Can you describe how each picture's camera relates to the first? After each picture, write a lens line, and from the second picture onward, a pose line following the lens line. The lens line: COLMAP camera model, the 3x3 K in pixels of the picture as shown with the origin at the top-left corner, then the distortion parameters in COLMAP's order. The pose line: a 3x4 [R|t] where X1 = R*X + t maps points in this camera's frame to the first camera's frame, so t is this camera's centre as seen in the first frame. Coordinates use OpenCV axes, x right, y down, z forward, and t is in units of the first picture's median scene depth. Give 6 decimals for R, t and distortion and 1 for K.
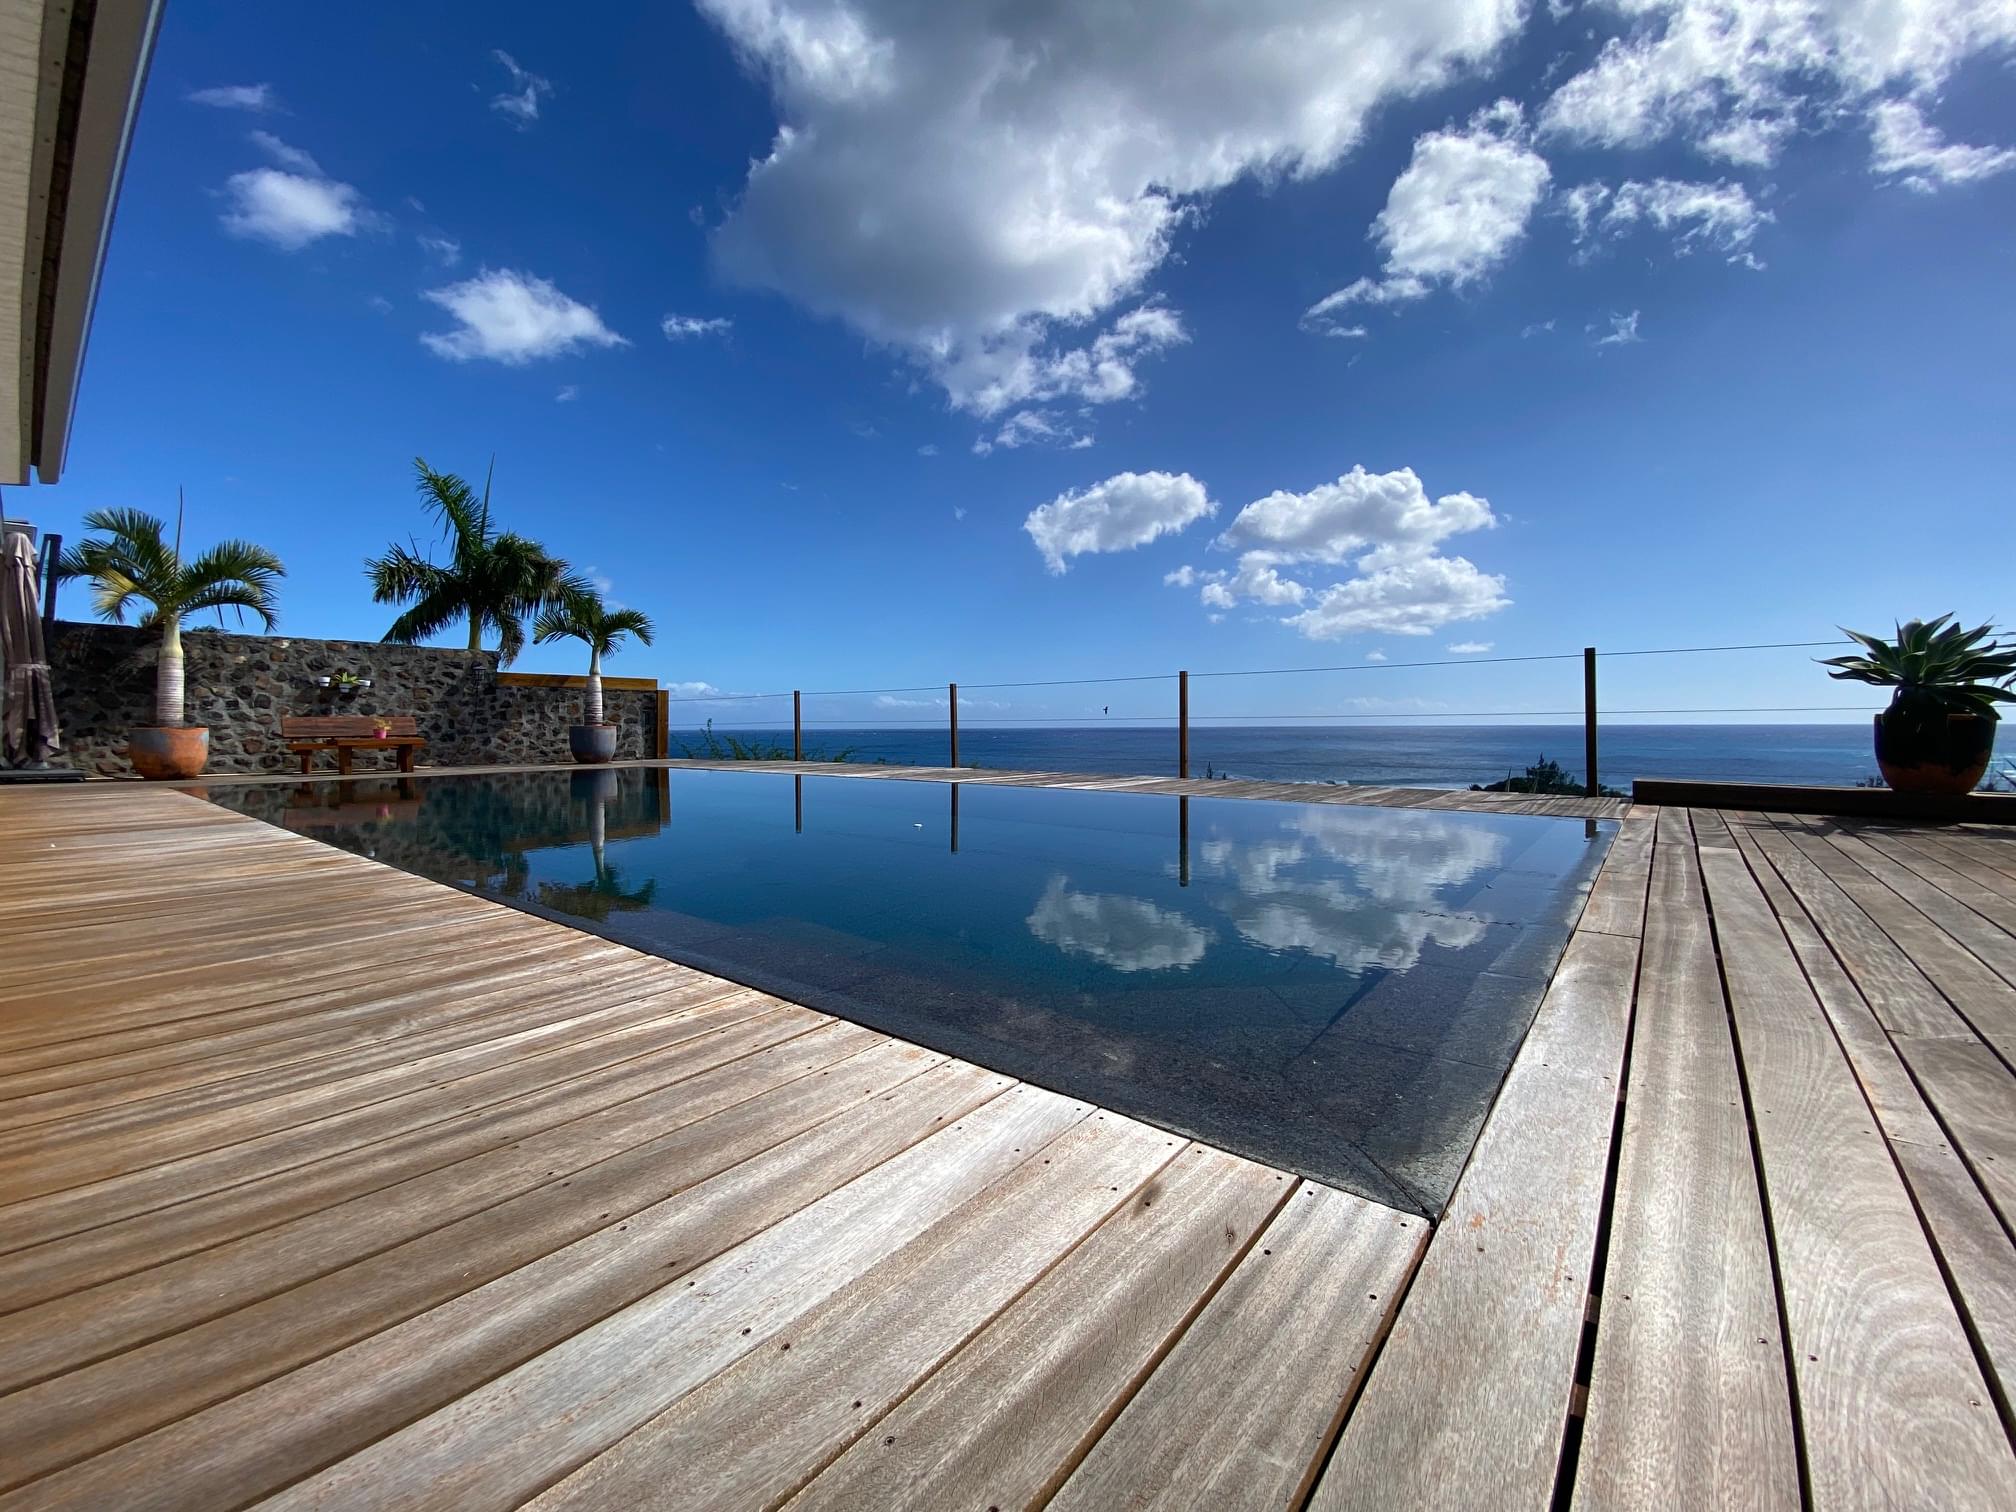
lens RADIAL K [[817.6, 0, 1008.5], [0, 817.6, 753.9], [0, 0, 1]] dist [0.009467, -0.011586]
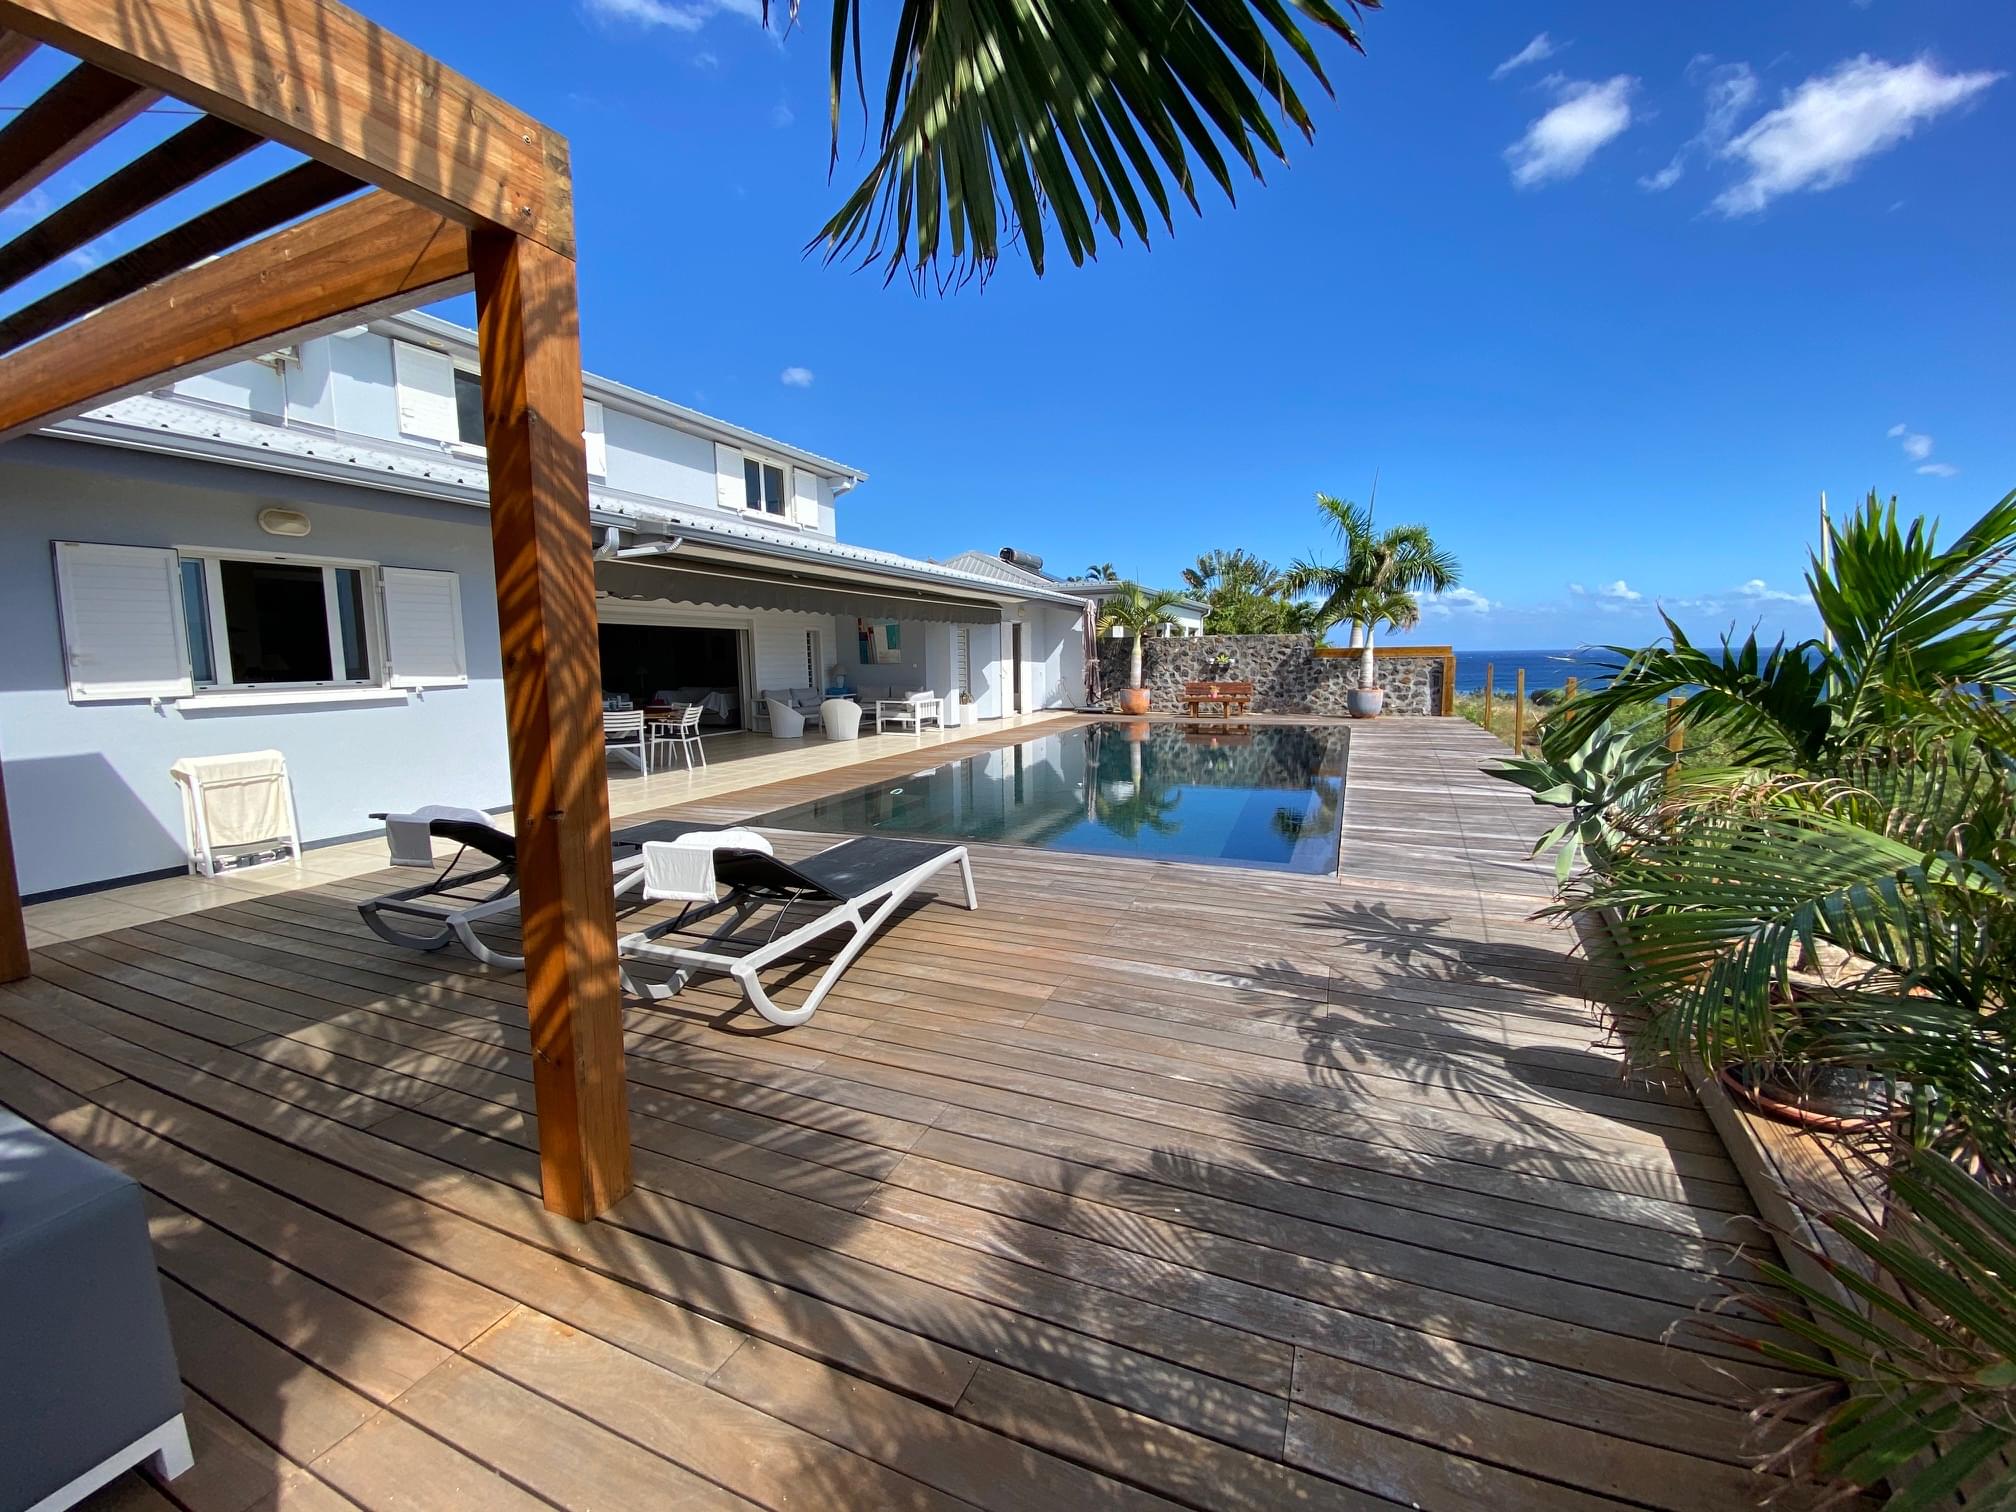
lens RADIAL K [[817.6, 0, 996.3], [0, 817.6, 747.0], [0, 0, 1]] dist [0.009467, -0.011586]
pose [[0.278513, 0.106632, -0.954495, 0.697195], [-0.015800, 0.994192, 0.106457, -0.086509], [0.960303, -0.014568, 0.278580, 0.090394]]
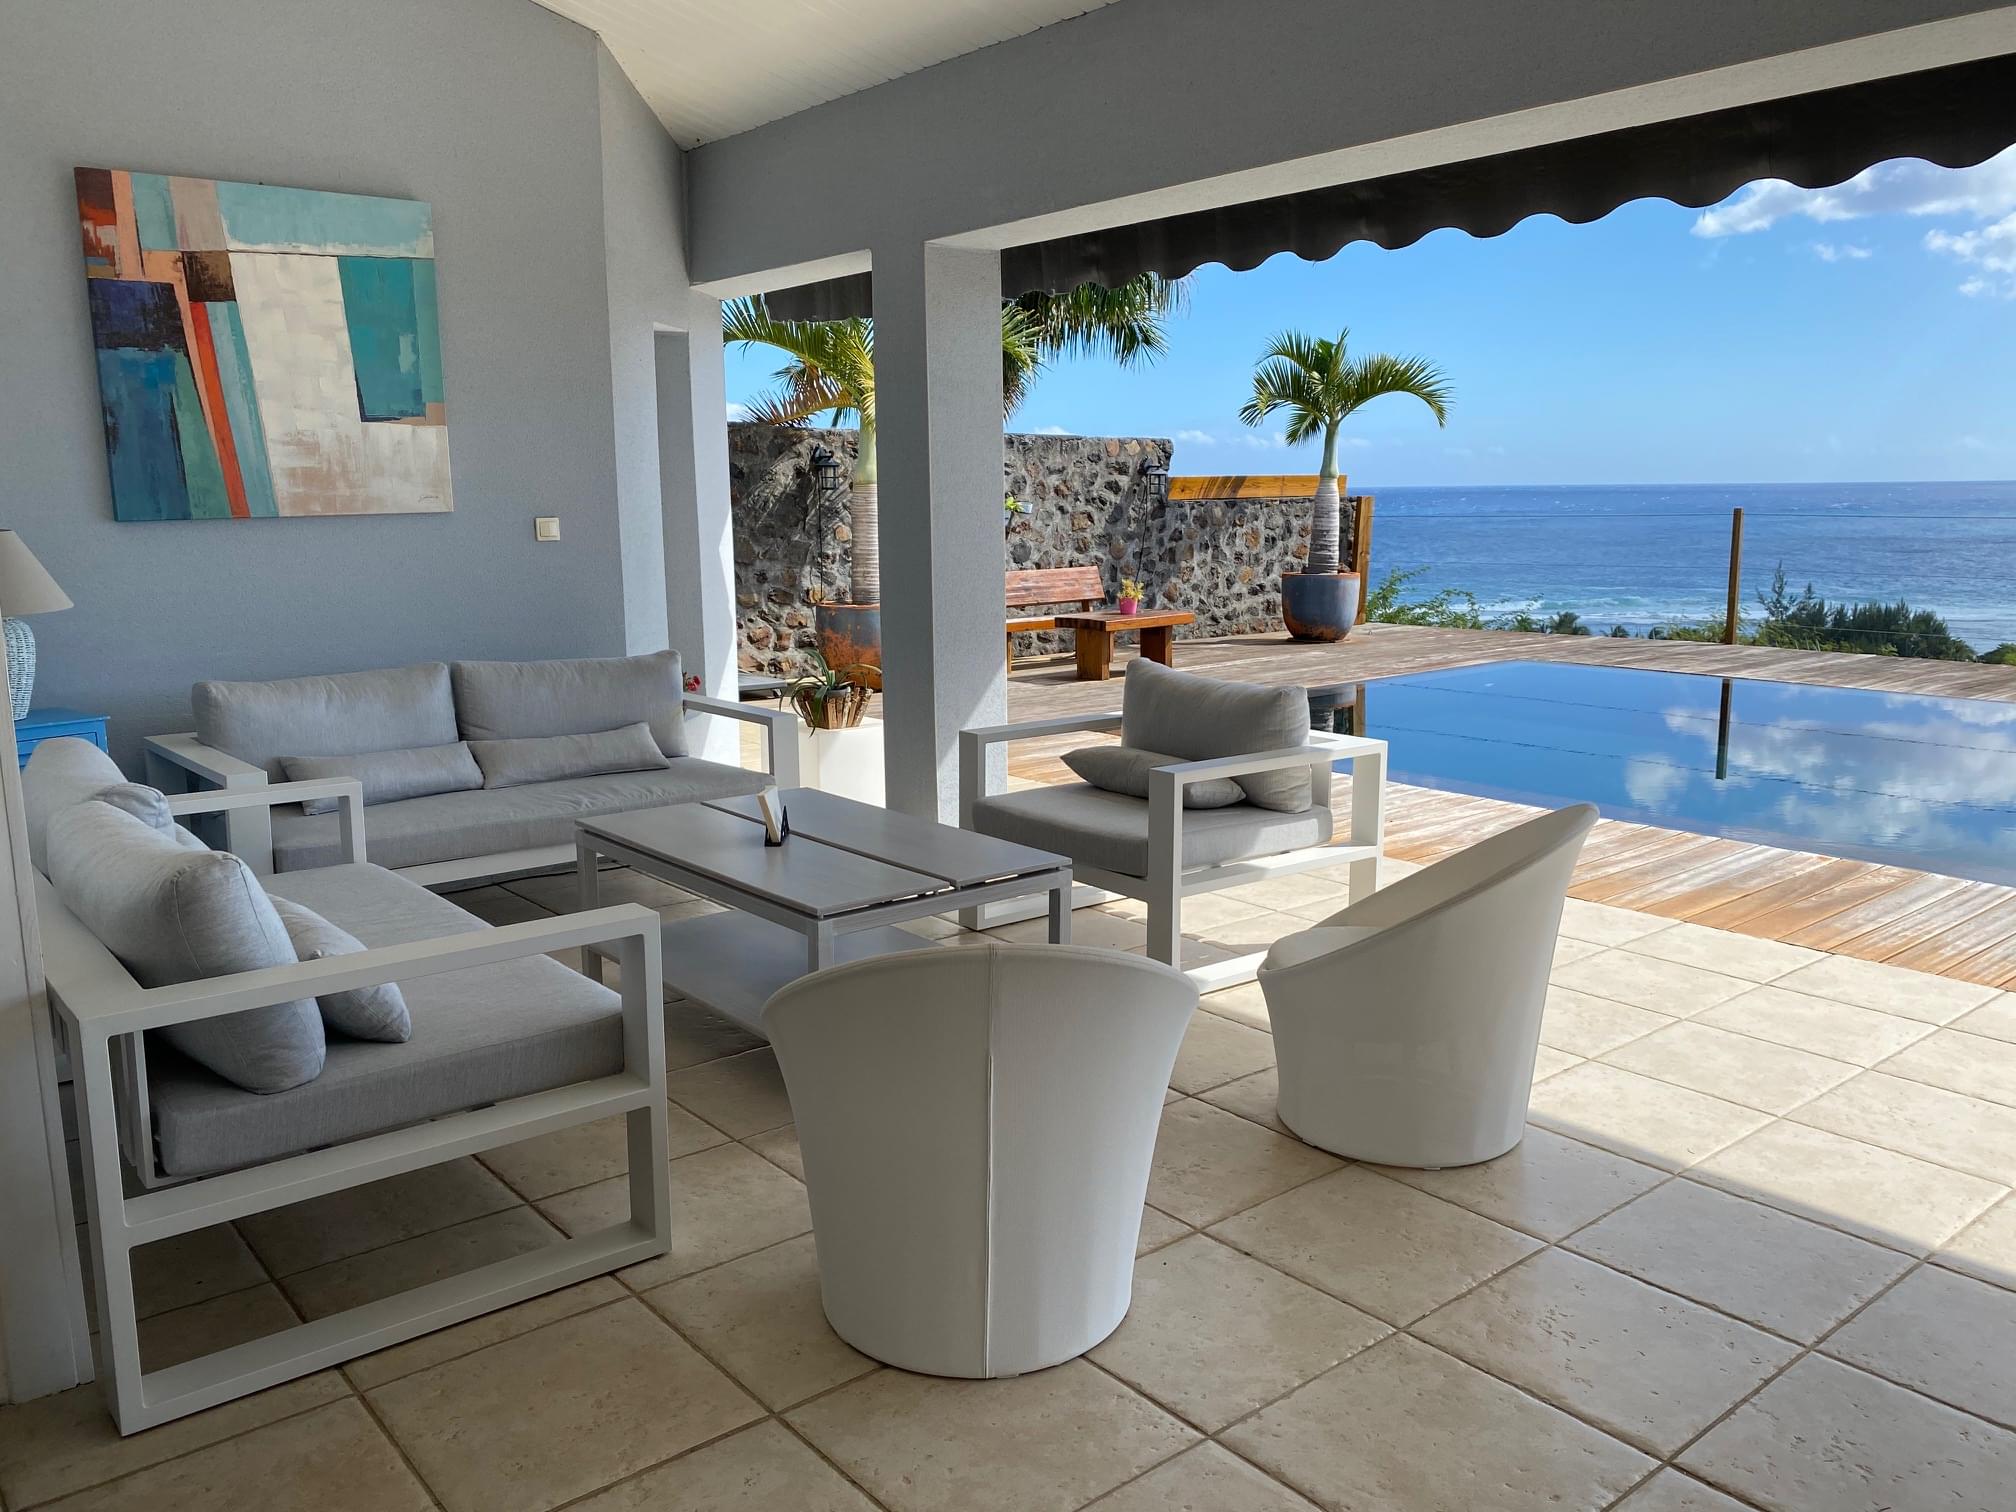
lens RADIAL K [[1552.1, 0, 1074.4], [0, 1552.1, 779.9], [0, 0, 1]] dist [0.000721, -0.003463]
pose [[0.985749, 0.033363, -0.164883, -0.594996], [-0.007121, 0.987533, 0.157250, -0.072673], [0.168074, -0.153835, 0.973697, -0.081329]]
